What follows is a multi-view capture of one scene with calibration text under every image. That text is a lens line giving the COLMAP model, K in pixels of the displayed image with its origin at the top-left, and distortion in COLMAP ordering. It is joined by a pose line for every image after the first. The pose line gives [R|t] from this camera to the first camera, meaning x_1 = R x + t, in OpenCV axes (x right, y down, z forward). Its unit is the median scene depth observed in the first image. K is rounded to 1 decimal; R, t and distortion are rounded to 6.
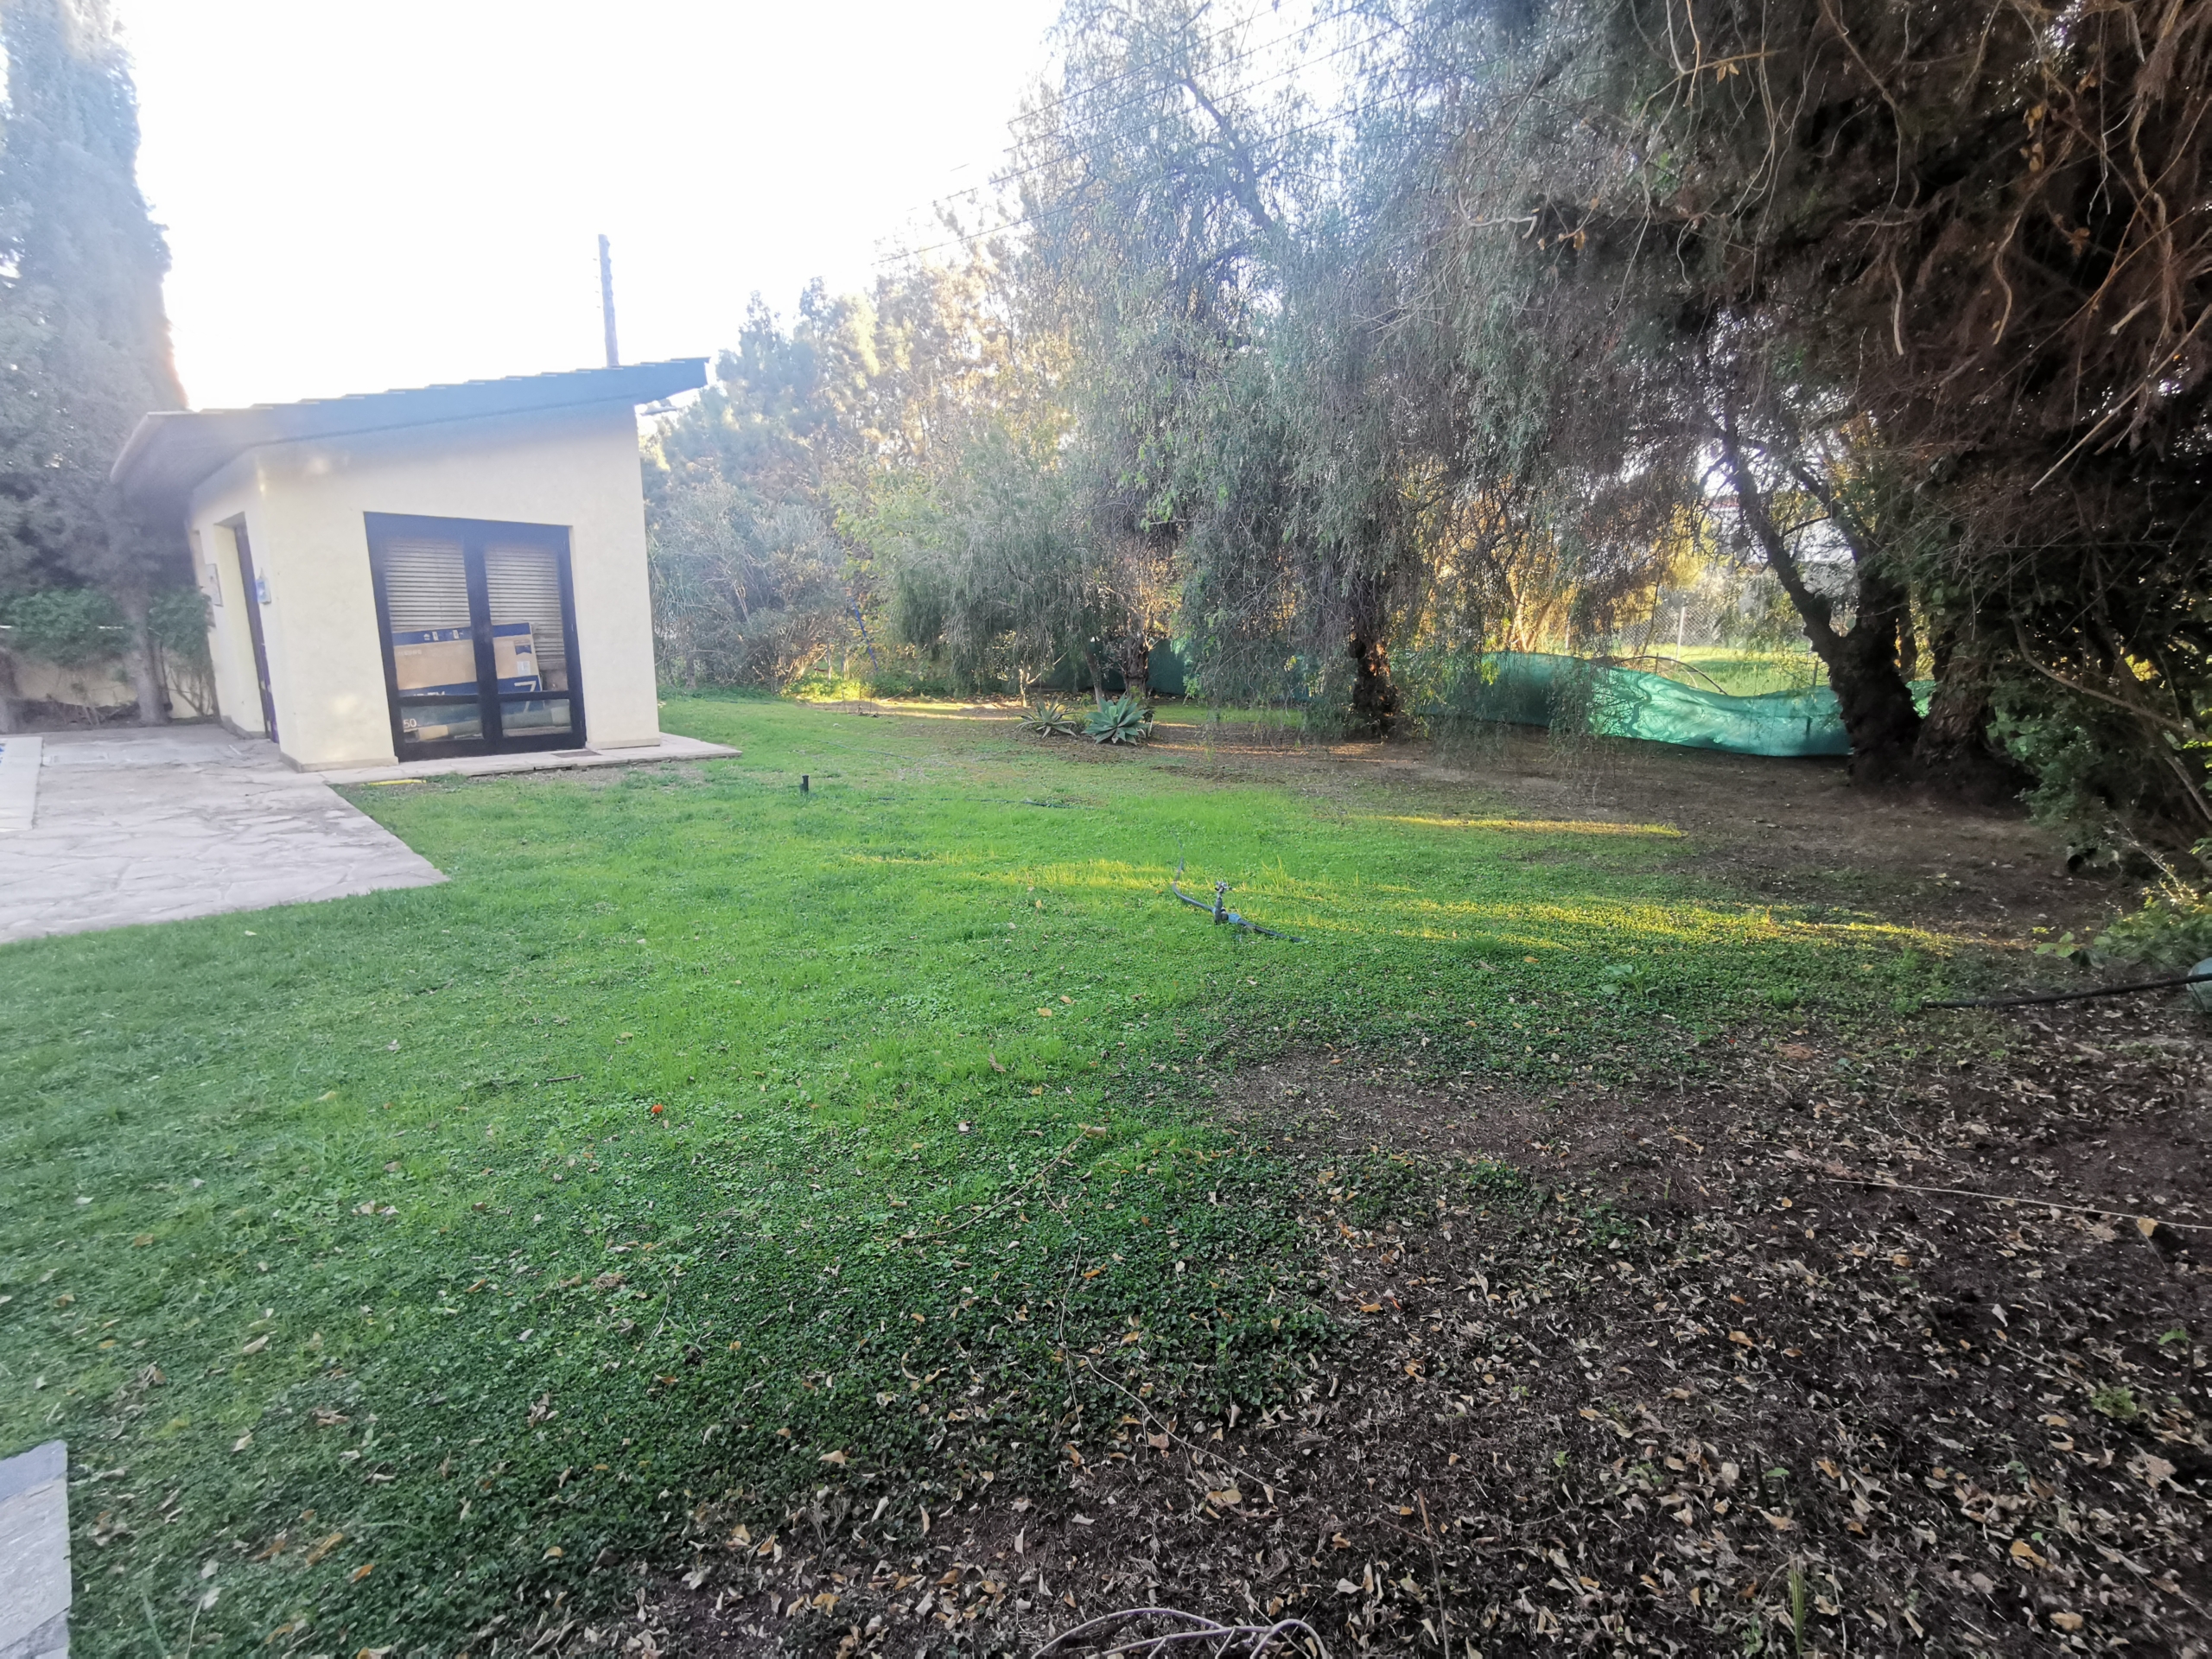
lens RADIAL K [[1023.1, 0, 1105.4], [0, 1023.1, 825.2], [0, 0, 1]] dist [-0.016477, 0.018342]
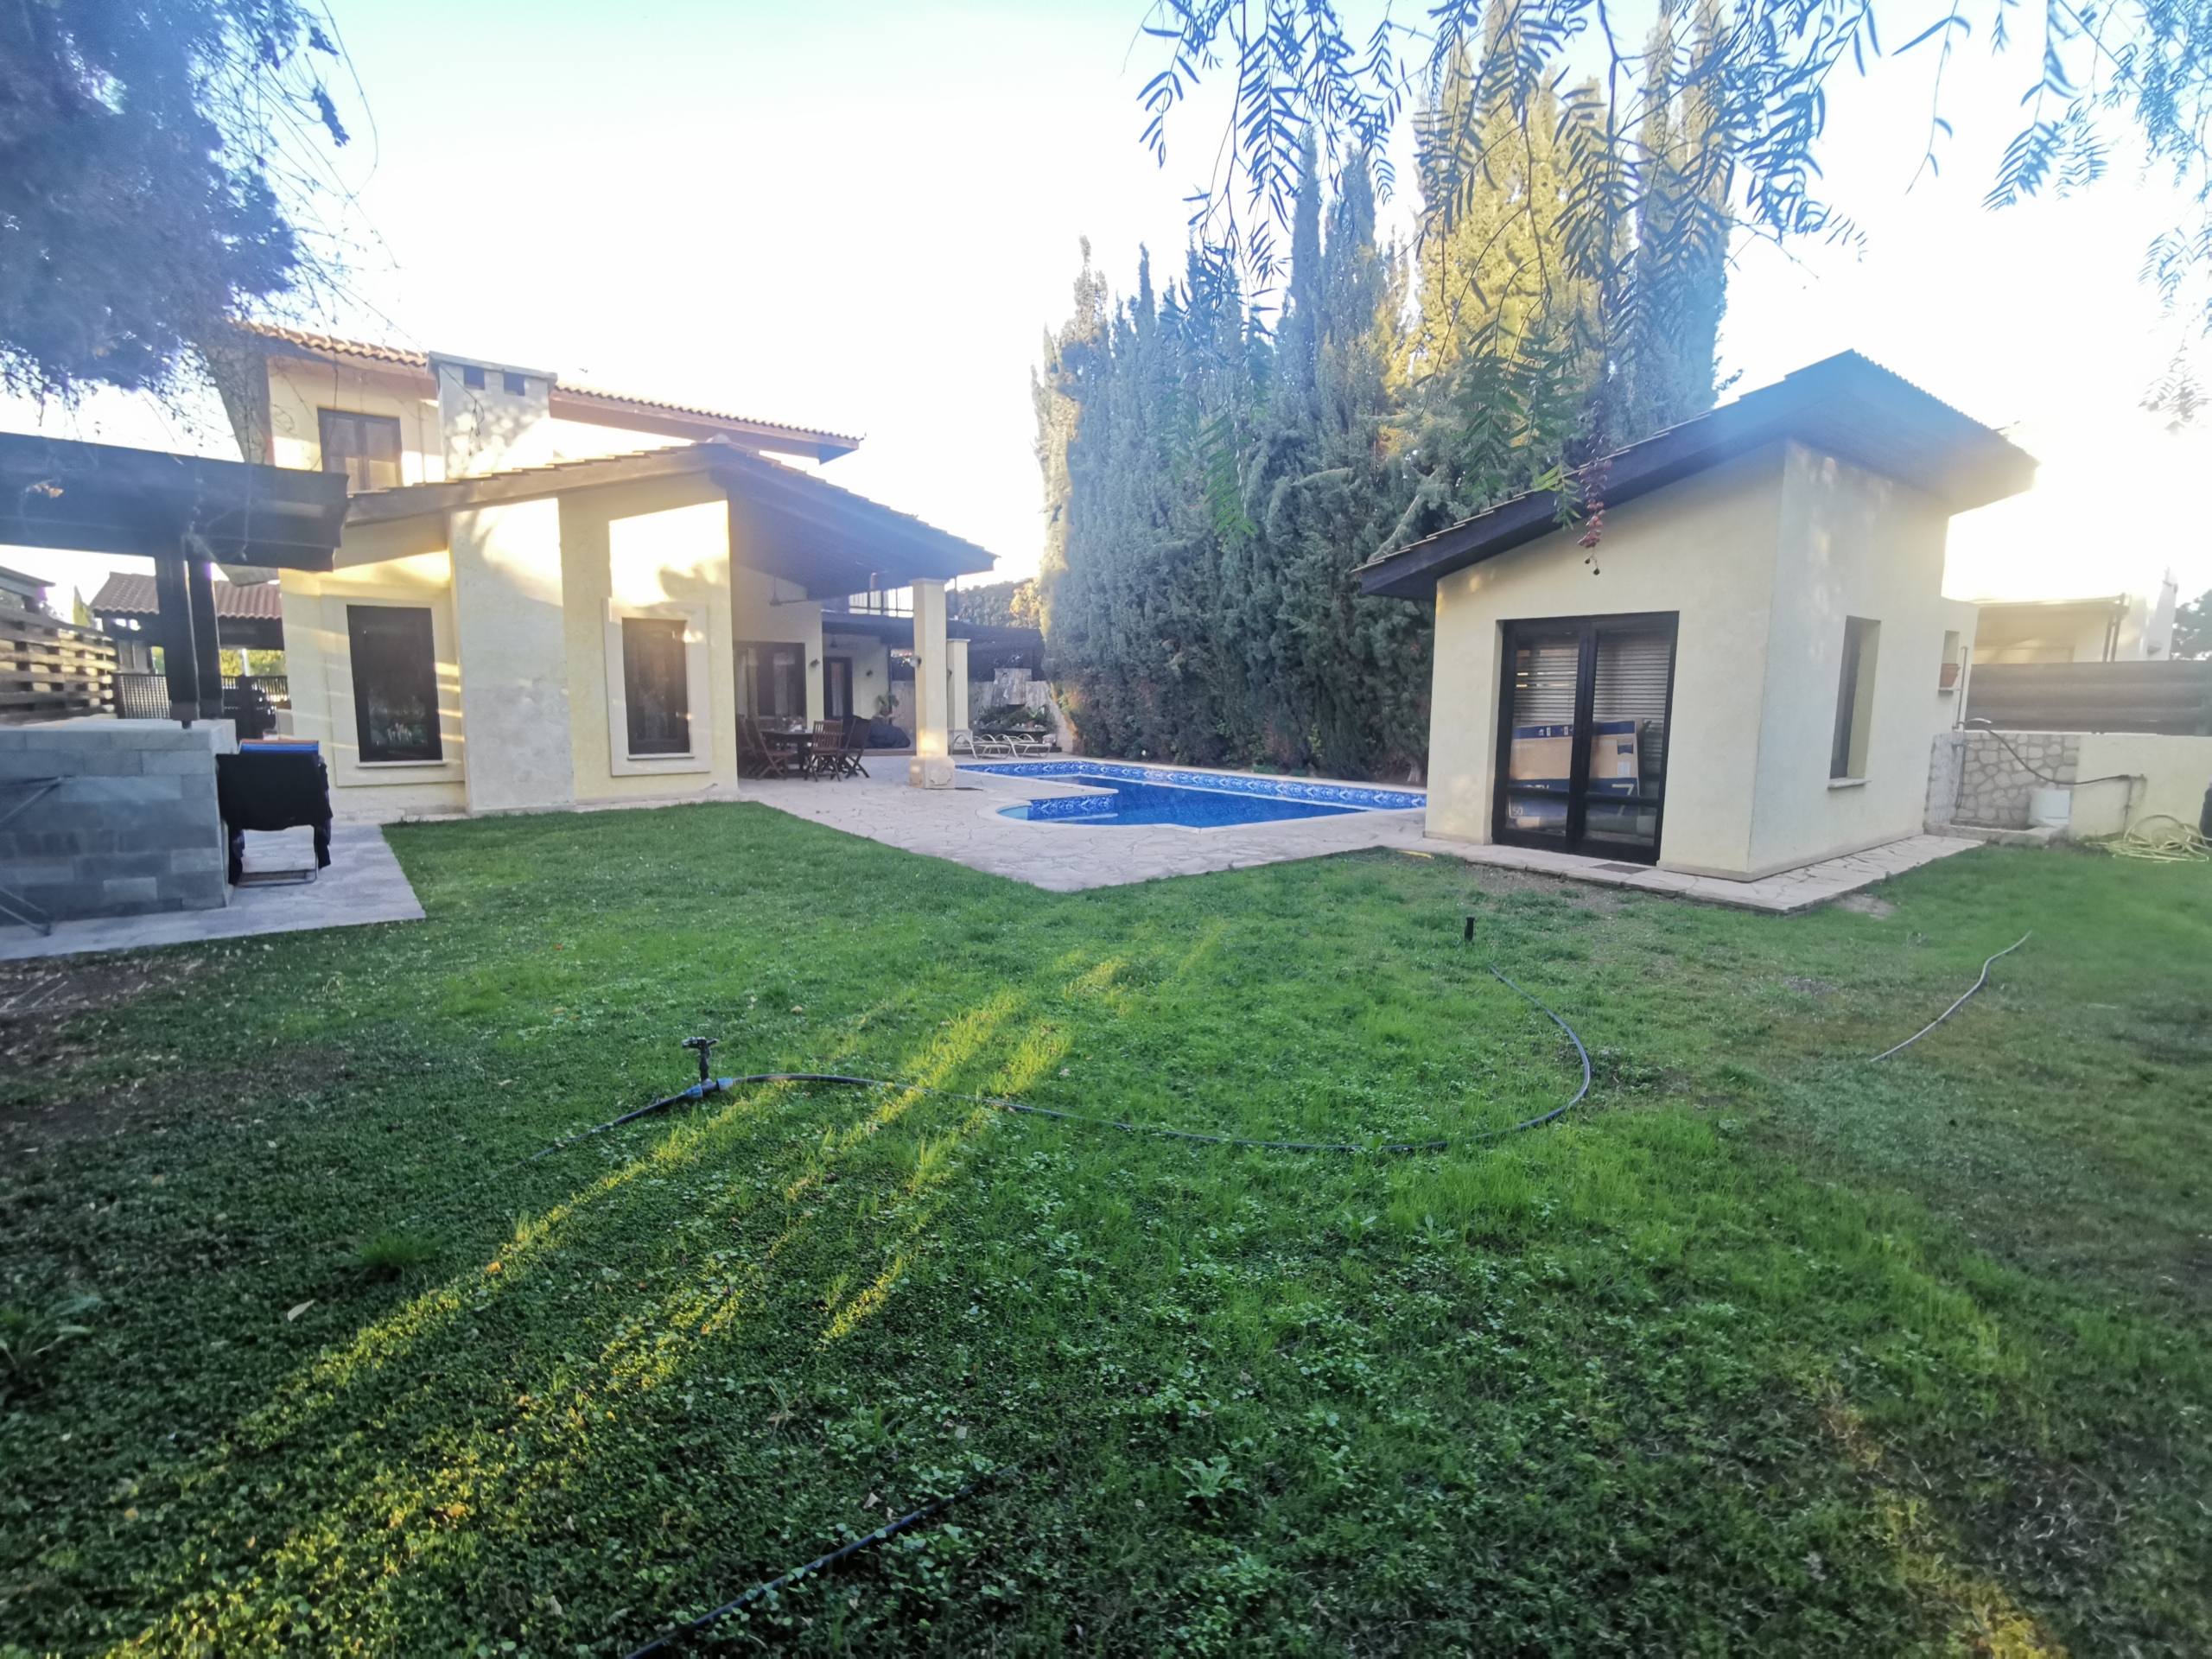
lens RADIAL K [[1023.1, 0, 1105.4], [0, 1023.1, 825.2], [0, 0, 1]] dist [-0.016477, 0.018342]
pose [[-0.121052, 0.112724, -0.986225, 0.404941], [-0.209332, 0.968289, 0.136368, -0.133571], [0.970323, 0.222956, -0.093616, 0.646634]]
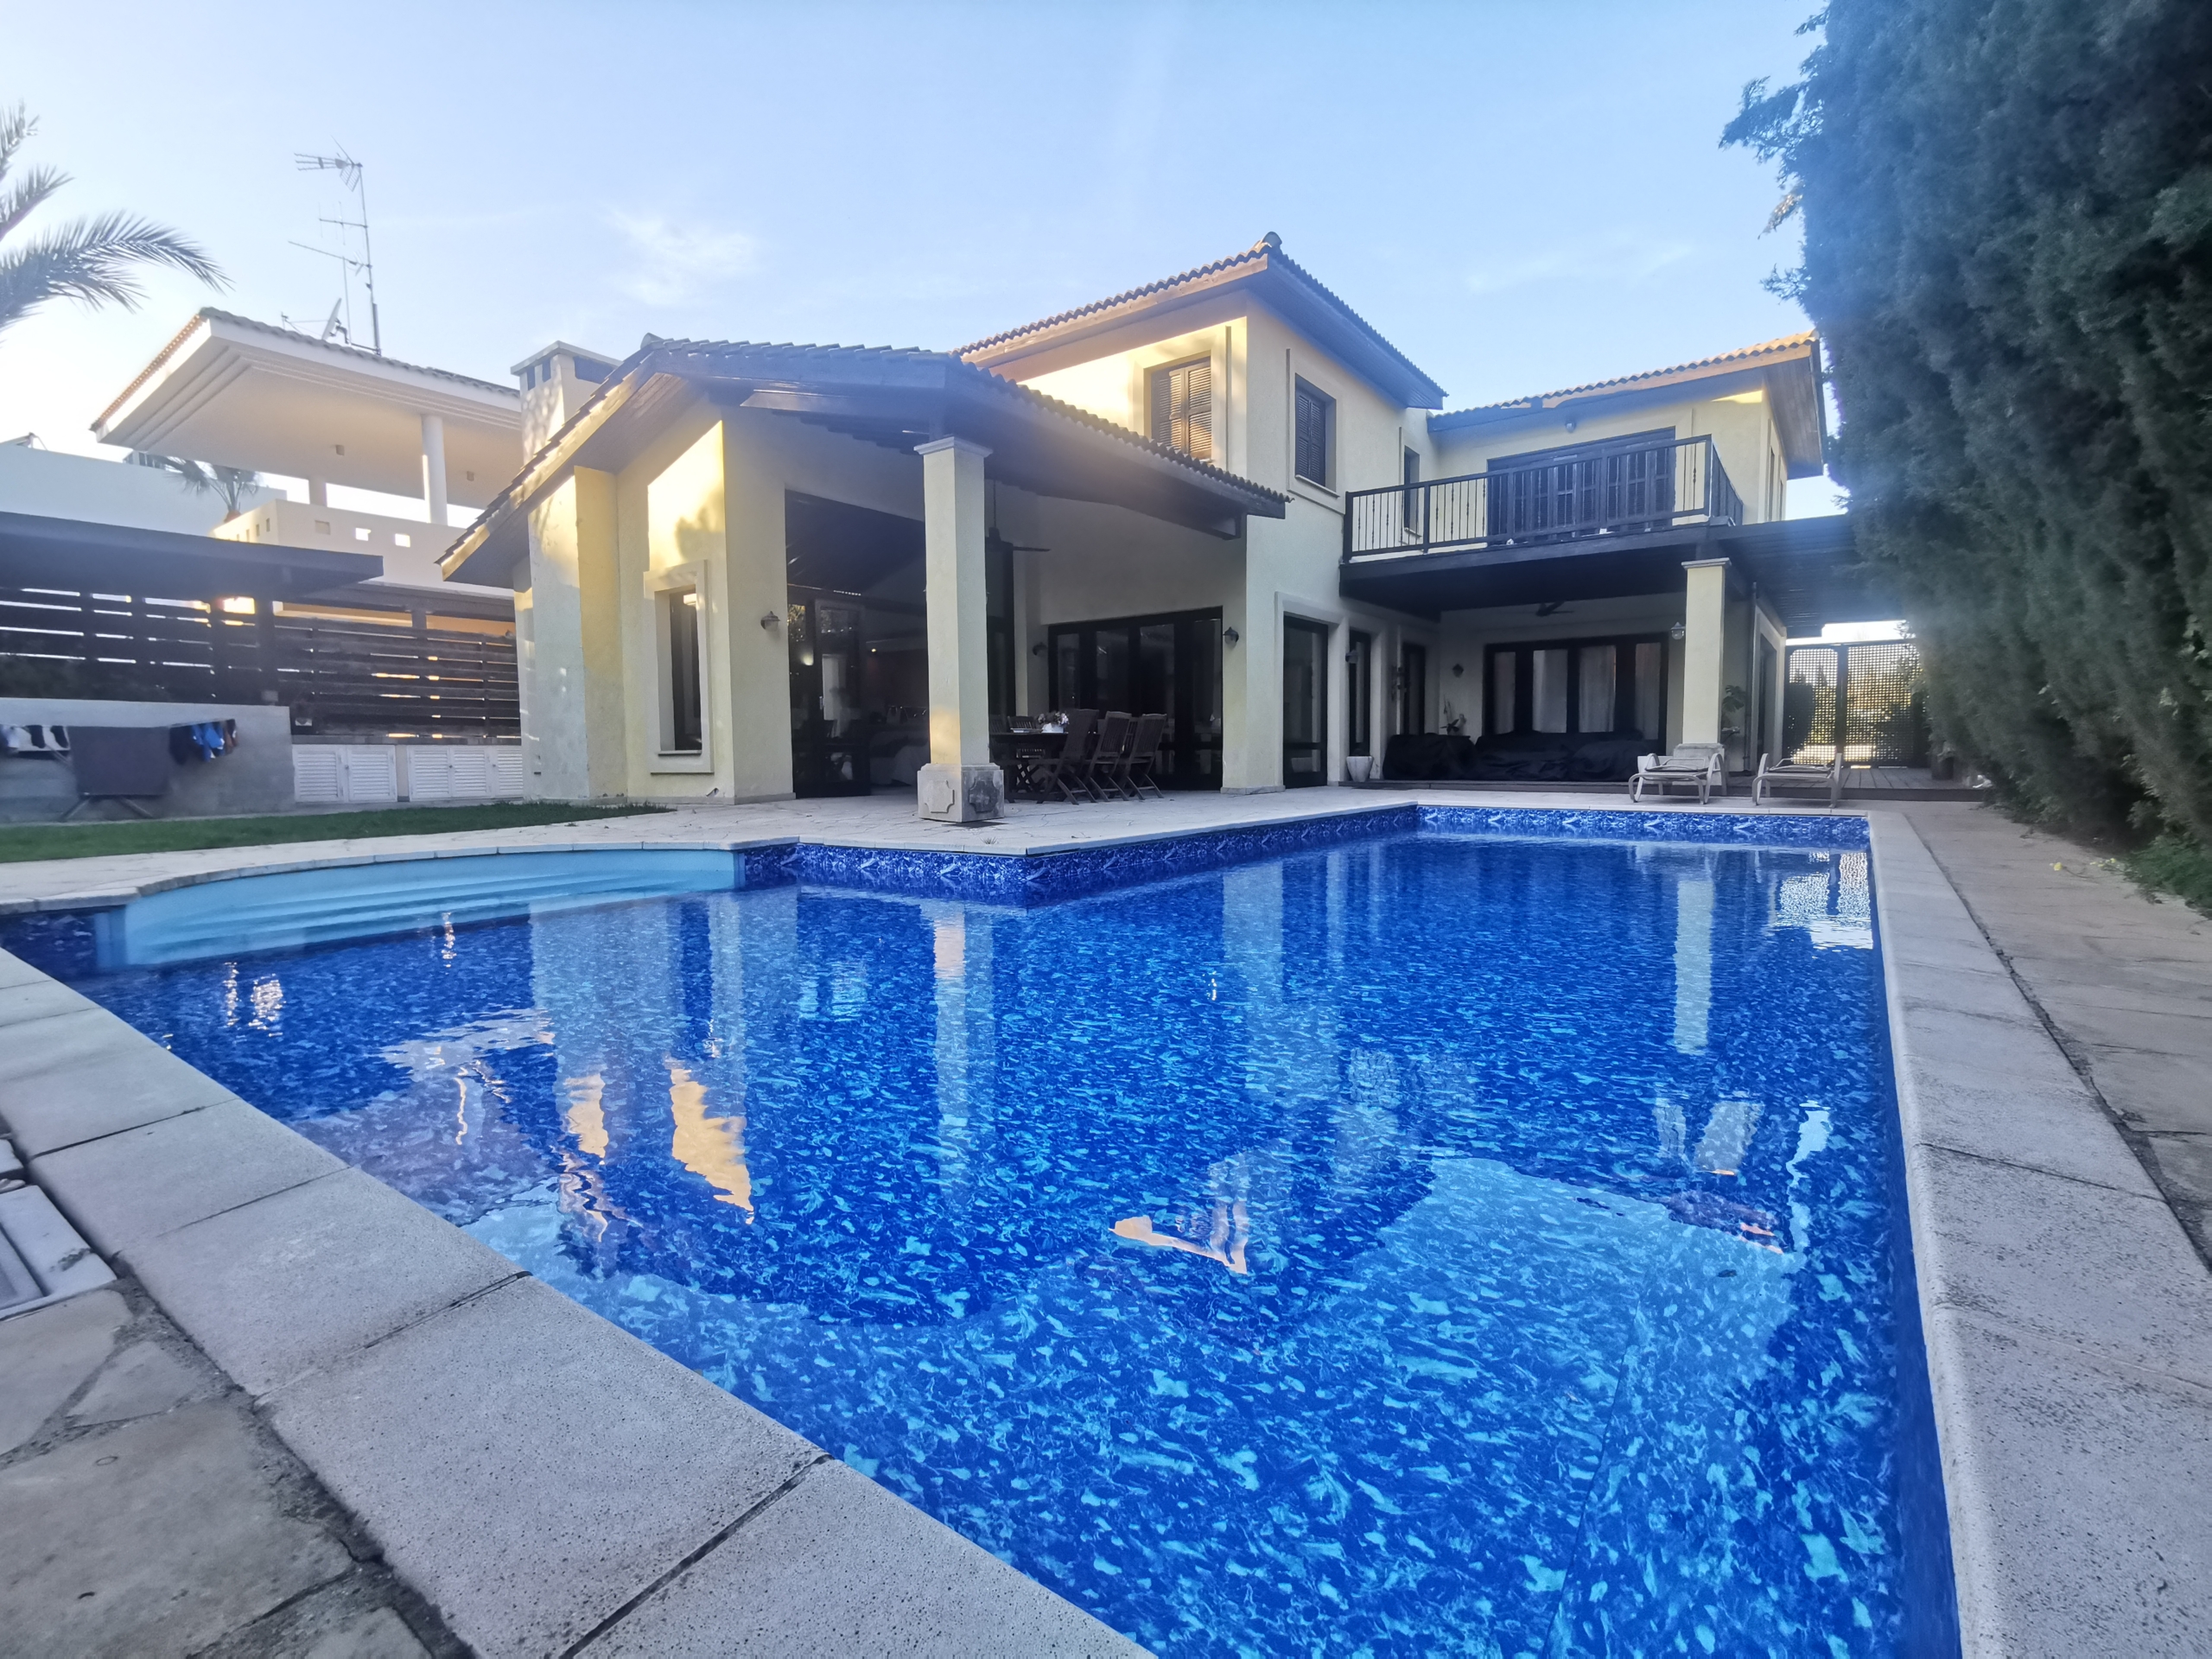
lens RADIAL K [[1023.1, 0, 1105.4], [0, 1023.1, 825.2], [0, 0, 1]] dist [-0.016477, 0.018342]
pose [[-0.986506, 0.007881, -0.163535, -1.082499], [-0.035662, 0.964514, 0.261612, -0.147232], [0.159794, 0.263913, -0.951218, 1.077557]]
